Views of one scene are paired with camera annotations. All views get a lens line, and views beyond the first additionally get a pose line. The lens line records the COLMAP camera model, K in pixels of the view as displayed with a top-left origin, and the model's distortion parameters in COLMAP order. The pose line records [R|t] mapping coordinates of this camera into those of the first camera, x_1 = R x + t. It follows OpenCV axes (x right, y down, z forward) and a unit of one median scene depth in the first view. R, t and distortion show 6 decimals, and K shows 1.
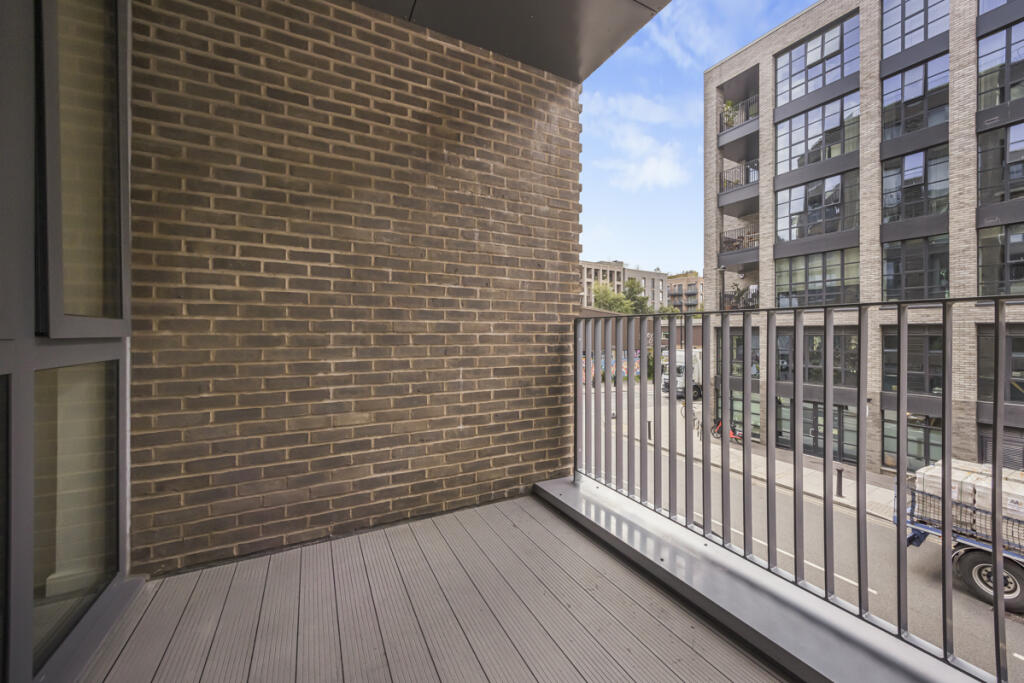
lens RADIAL K [[396.2, 0, 519.6], [0, 396.2, 328.6], [0, 0, 1]] dist [0.000020, -0.000546]
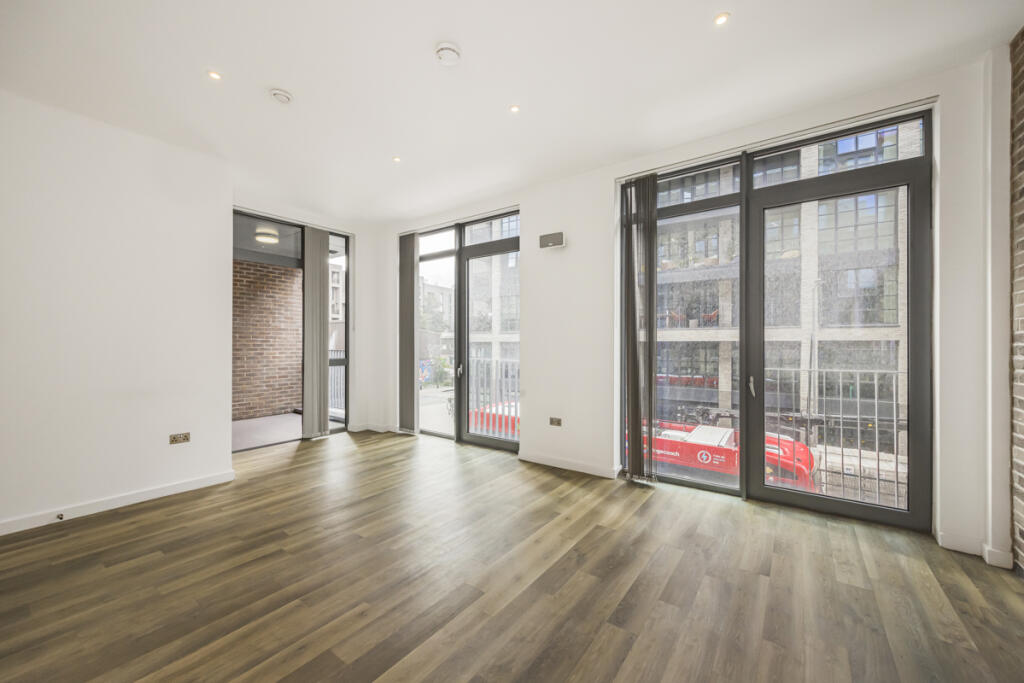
lens RADIAL K [[396.2, 0, 509.5], [0, 396.2, 340.8], [0, 0, 1]] dist [0.000020, -0.000546]
pose [[0.901136, 0.003503, 0.433523, 0.266676], [-0.006580, 0.999963, 0.005597, -0.158287], [-0.433487, -0.007896, 0.901125, -3.046624]]
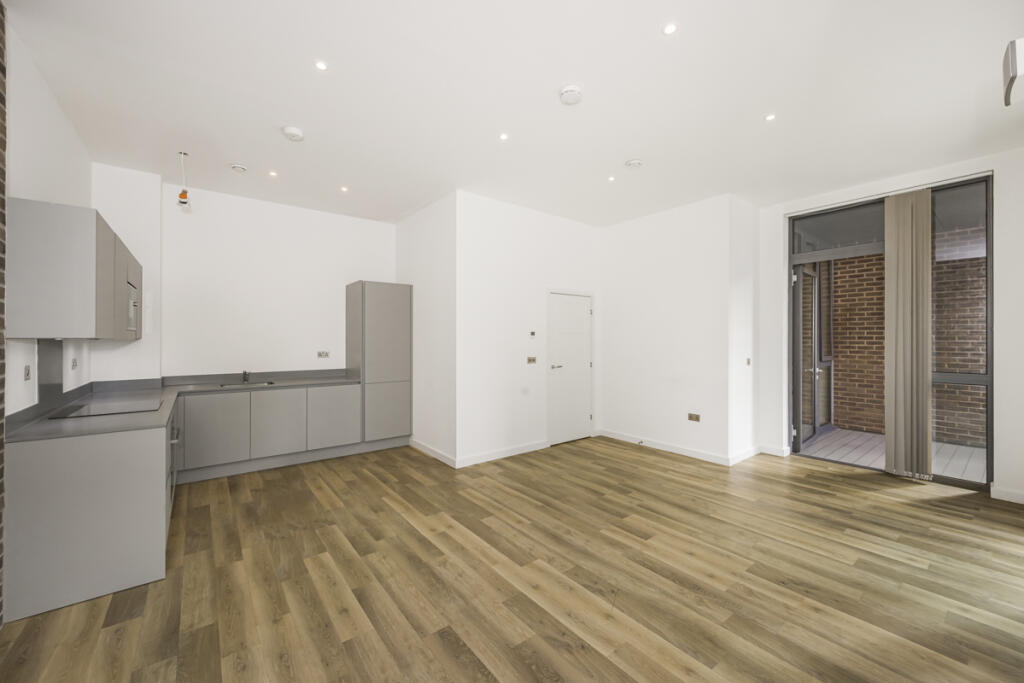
lens RADIAL K [[396.2, 0, 512.9], [0, 396.2, 341.4], [0, 0, 1]] dist [0.000020, -0.000546]
pose [[0.184318, 0.008309, -0.982832, 1.861022], [0.011932, 0.999872, 0.010690, -0.201806], [0.982794, -0.013698, 0.184195, -2.326939]]
